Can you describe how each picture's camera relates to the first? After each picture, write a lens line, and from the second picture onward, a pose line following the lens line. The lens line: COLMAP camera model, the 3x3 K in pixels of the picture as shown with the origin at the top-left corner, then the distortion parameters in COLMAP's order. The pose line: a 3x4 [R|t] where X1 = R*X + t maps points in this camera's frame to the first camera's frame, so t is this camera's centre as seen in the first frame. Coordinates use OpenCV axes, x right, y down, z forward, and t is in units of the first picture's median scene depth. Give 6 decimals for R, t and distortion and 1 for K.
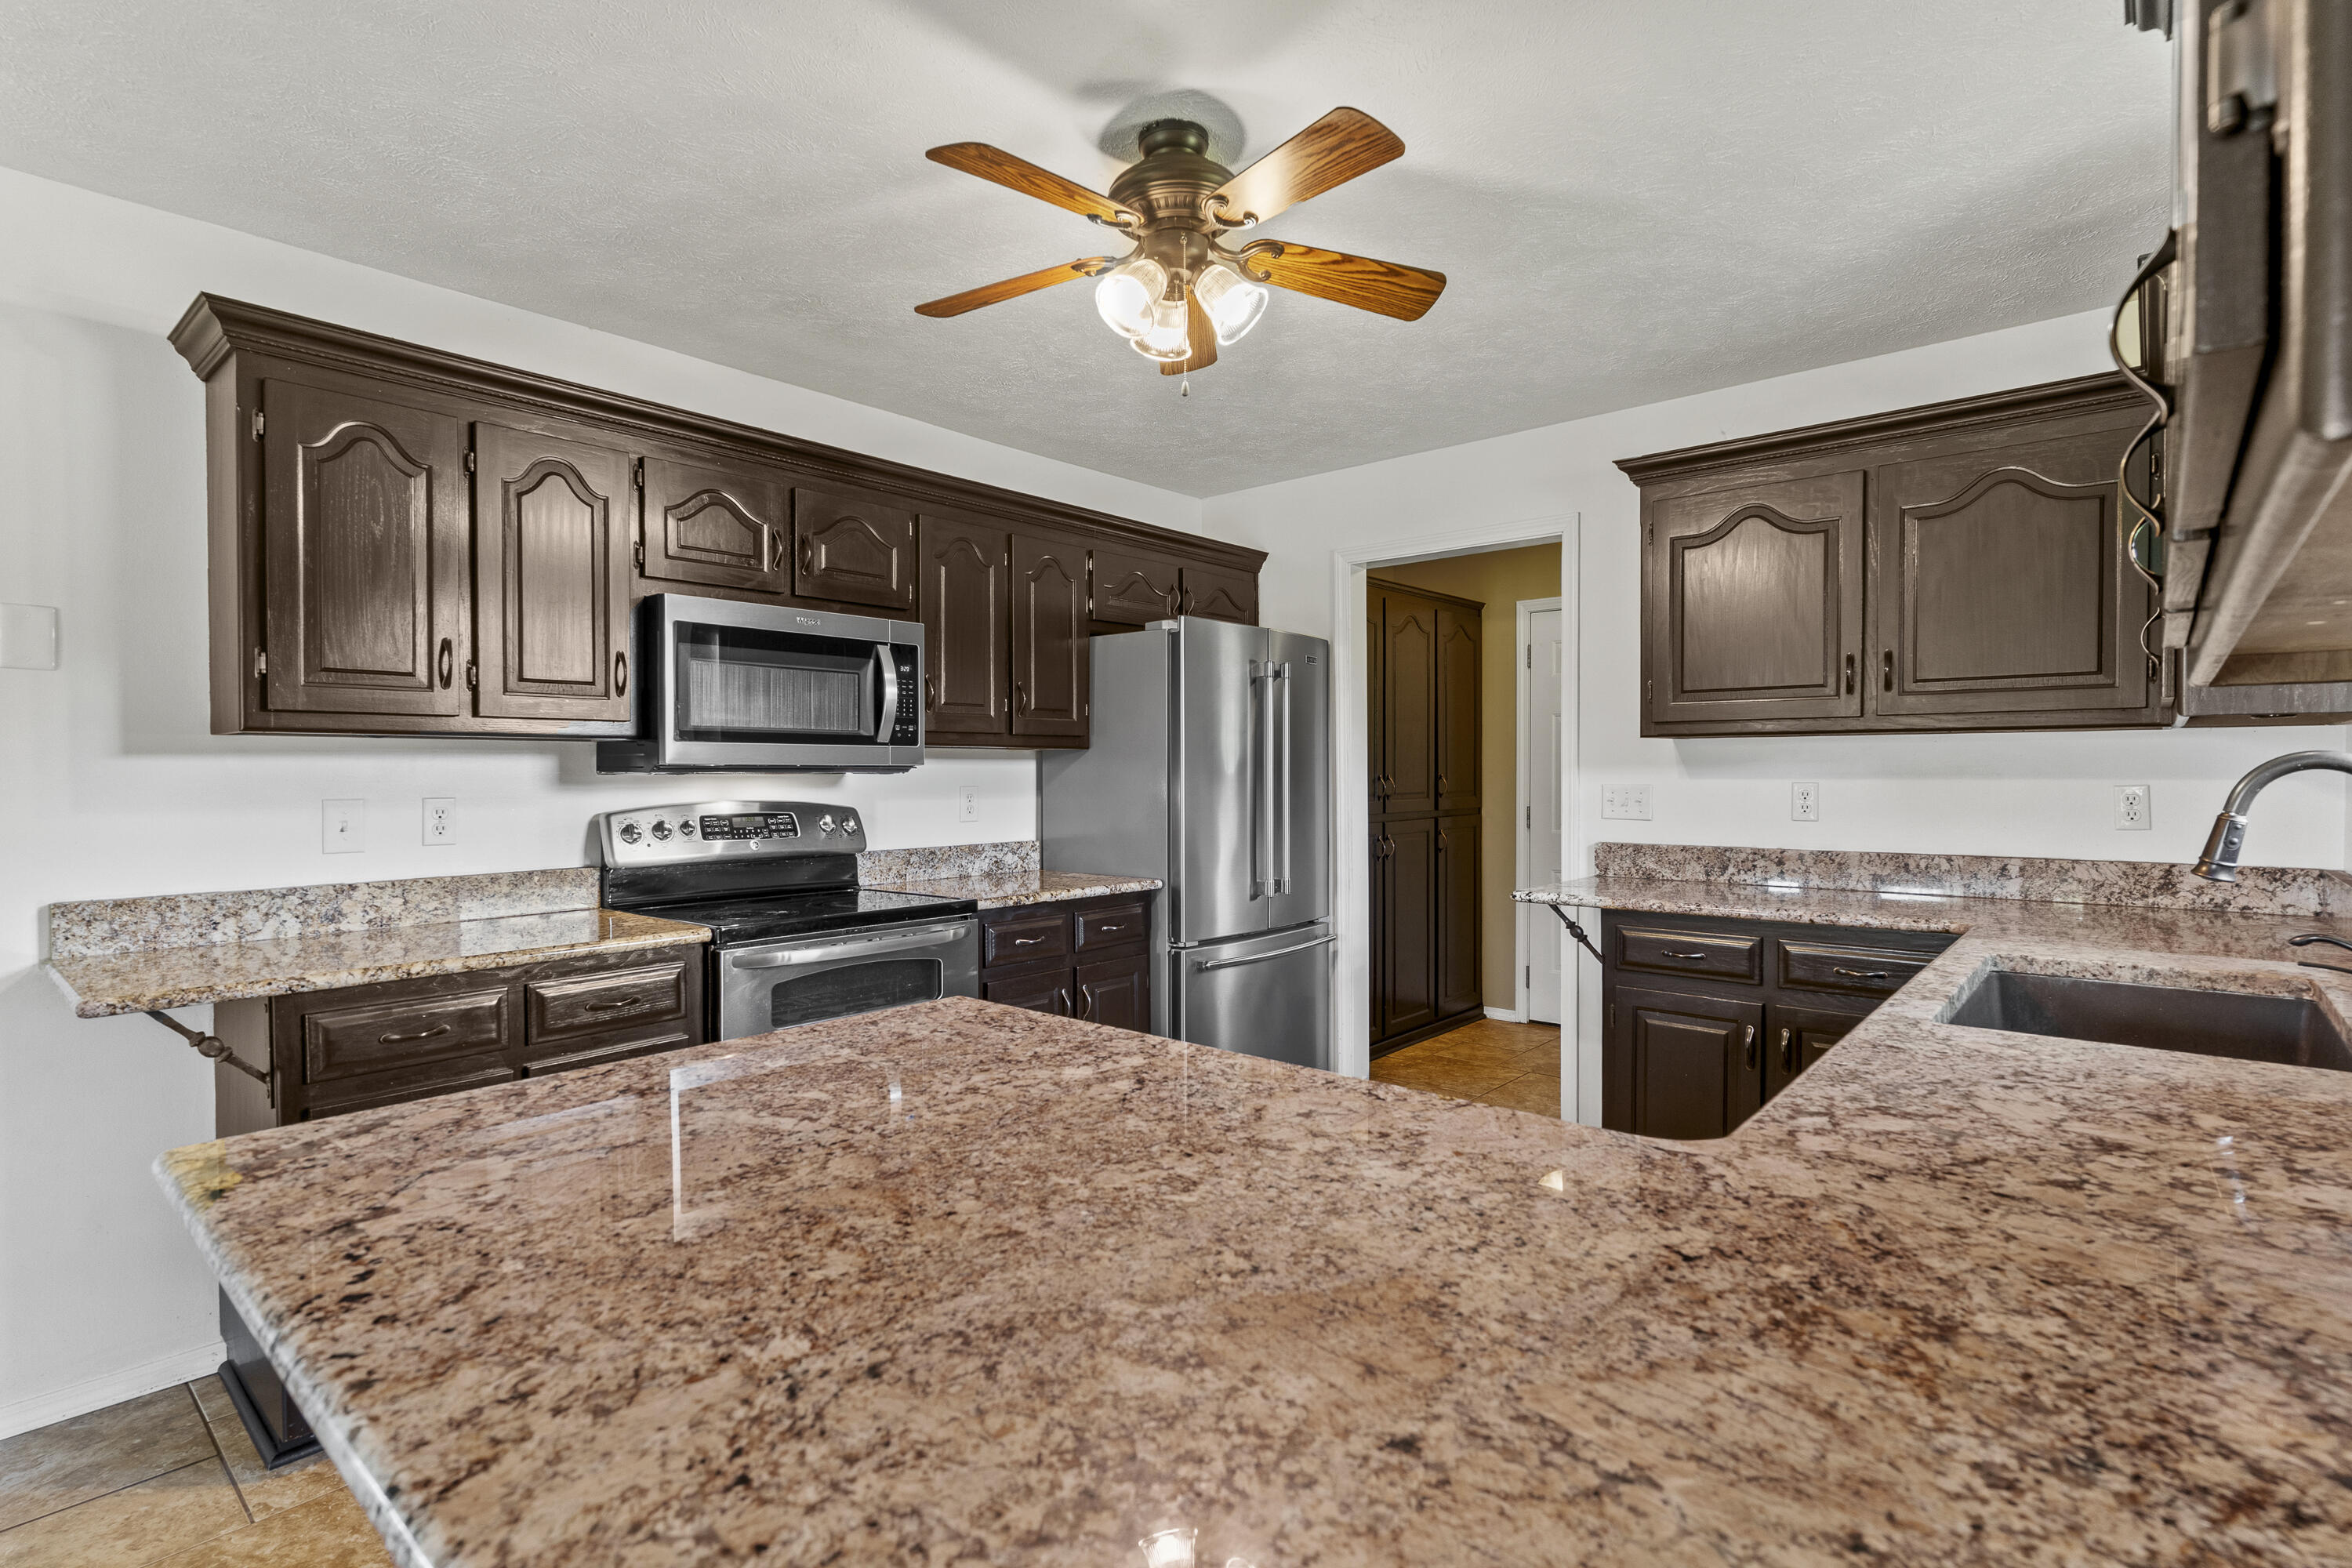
lens RADIAL K [[1131.4, 0, 1185.4], [0, 1131.4, 814.9], [0, 0, 1]] dist [0.001226, -0.000151]
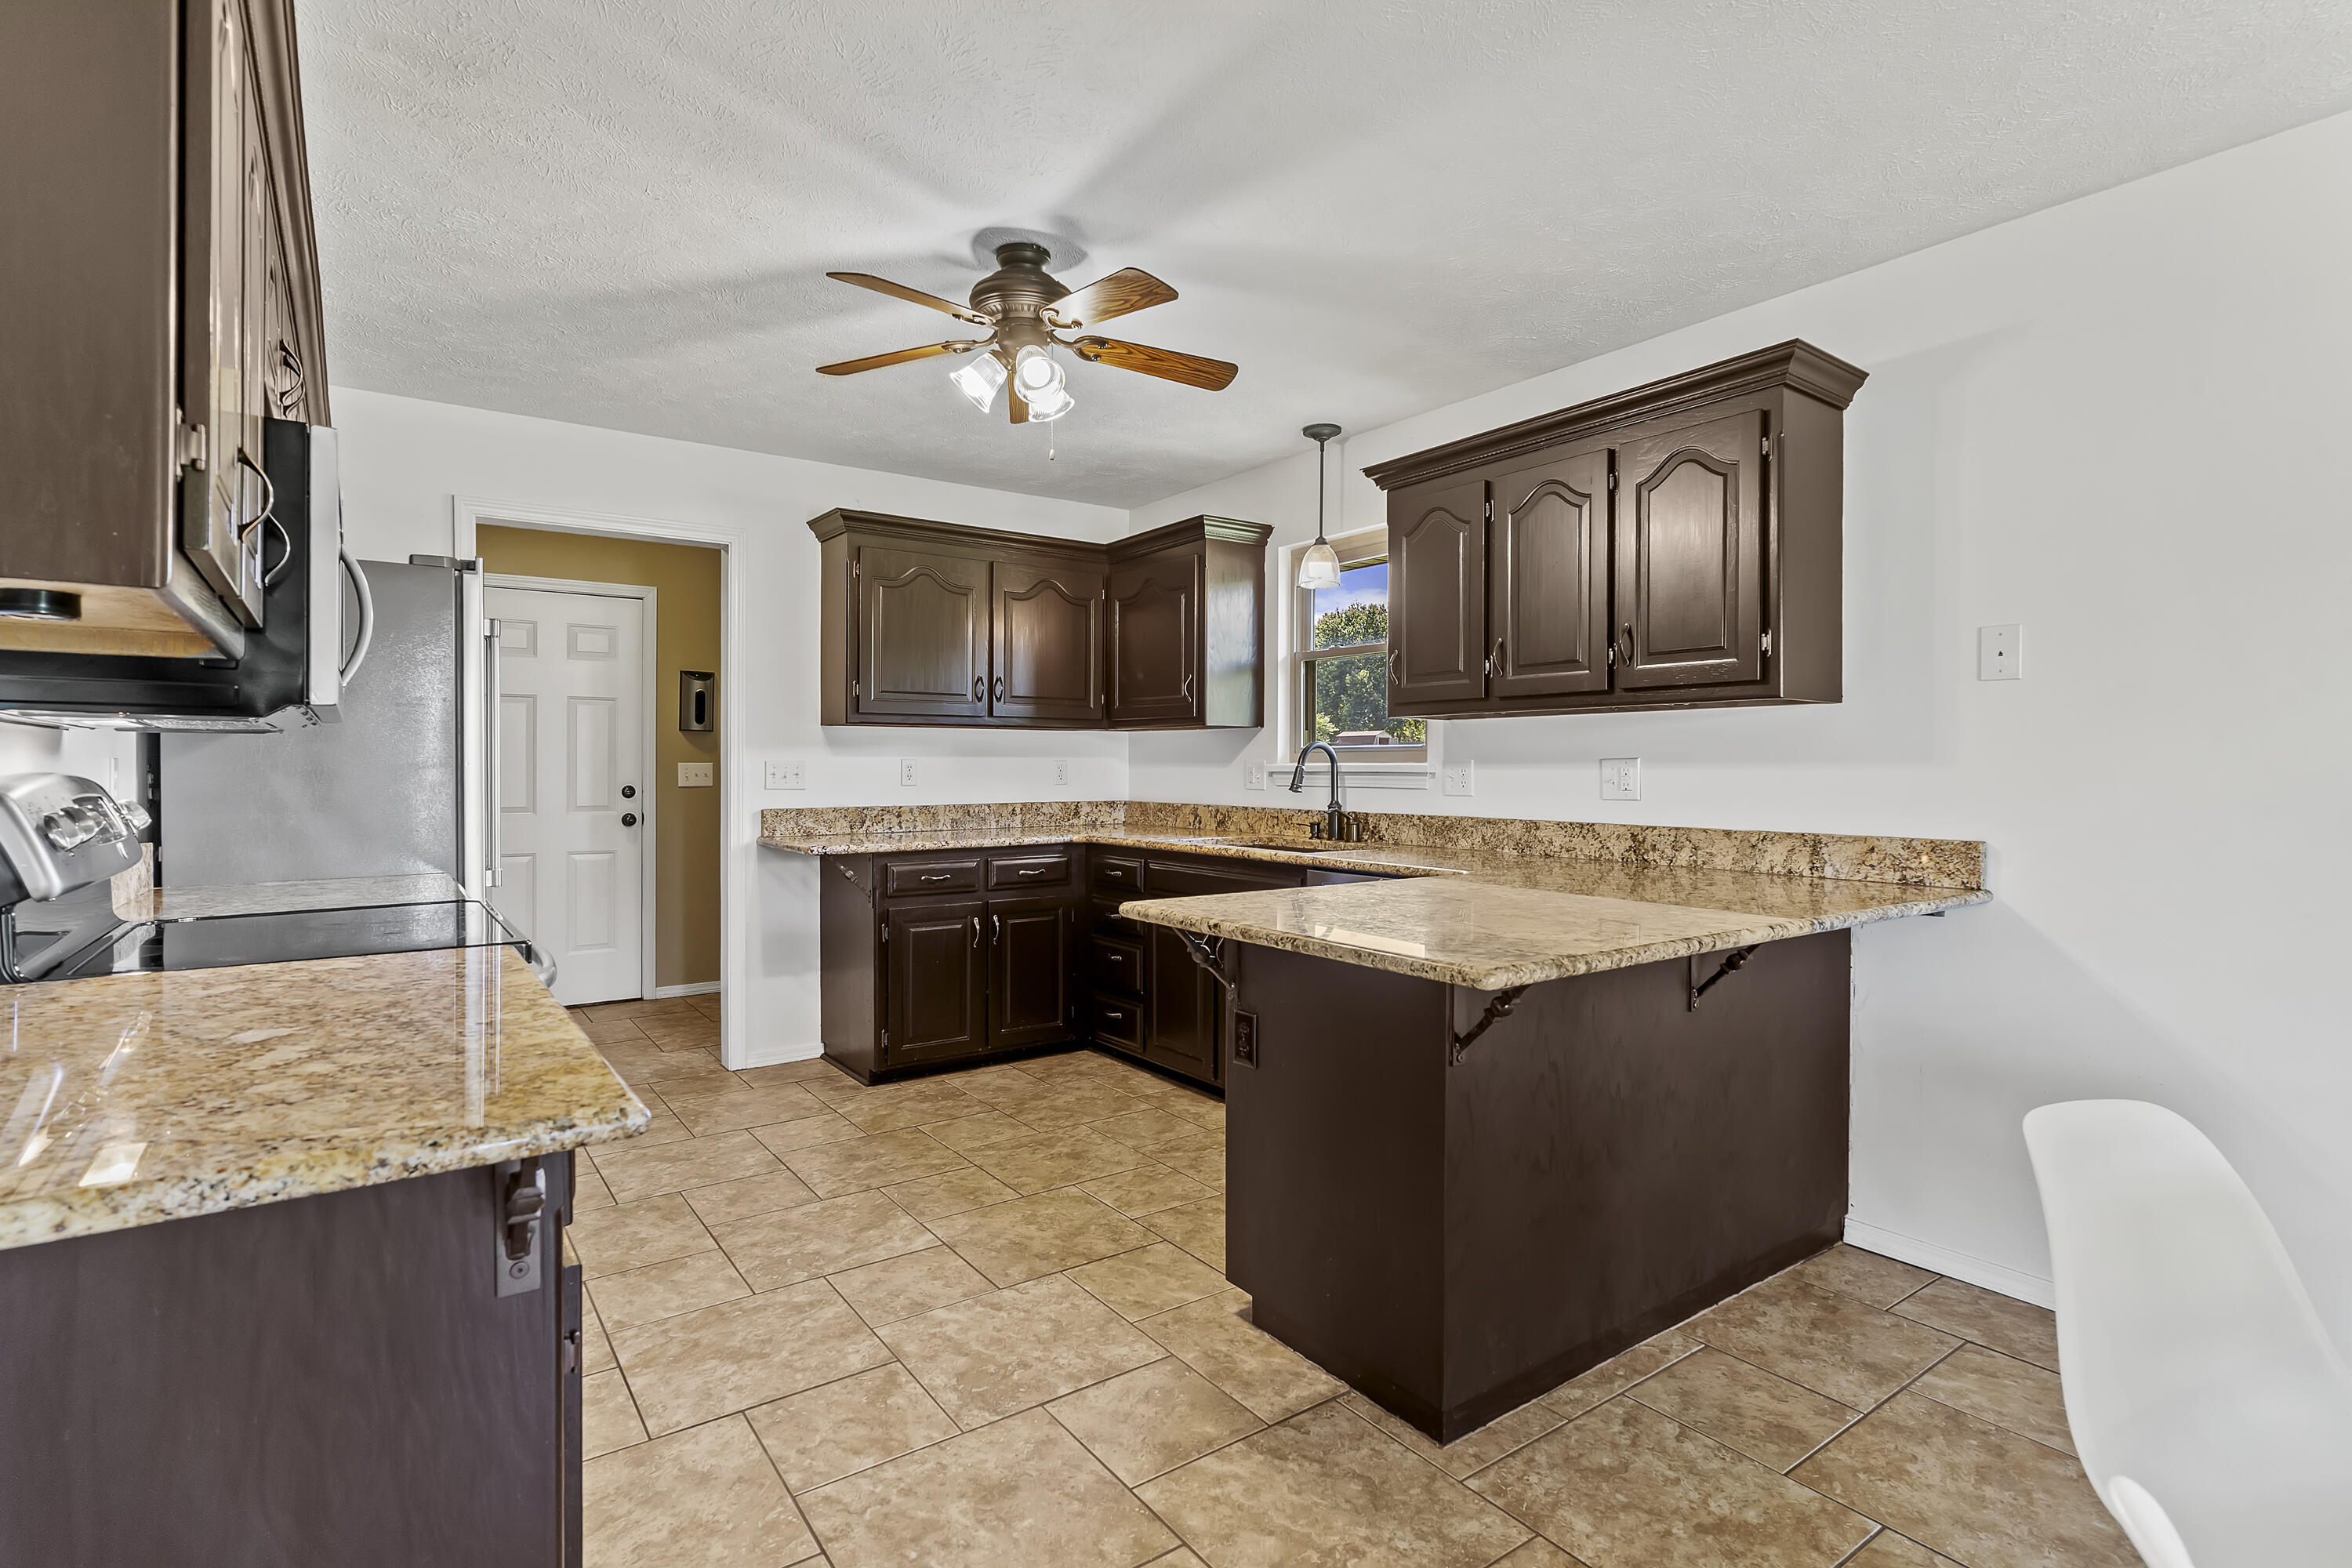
lens RADIAL K [[1125.6, 0, 1176.0], [0, 1125.6, 784.0], [0, 0, 1]] dist [0.002296, 0.000459]
pose [[0.225443, -0.022378, 0.973999, -0.912195], [0.027088, 0.999494, 0.016694, -0.012986], [-0.973880, 0.022620, 0.225935, 0.416210]]
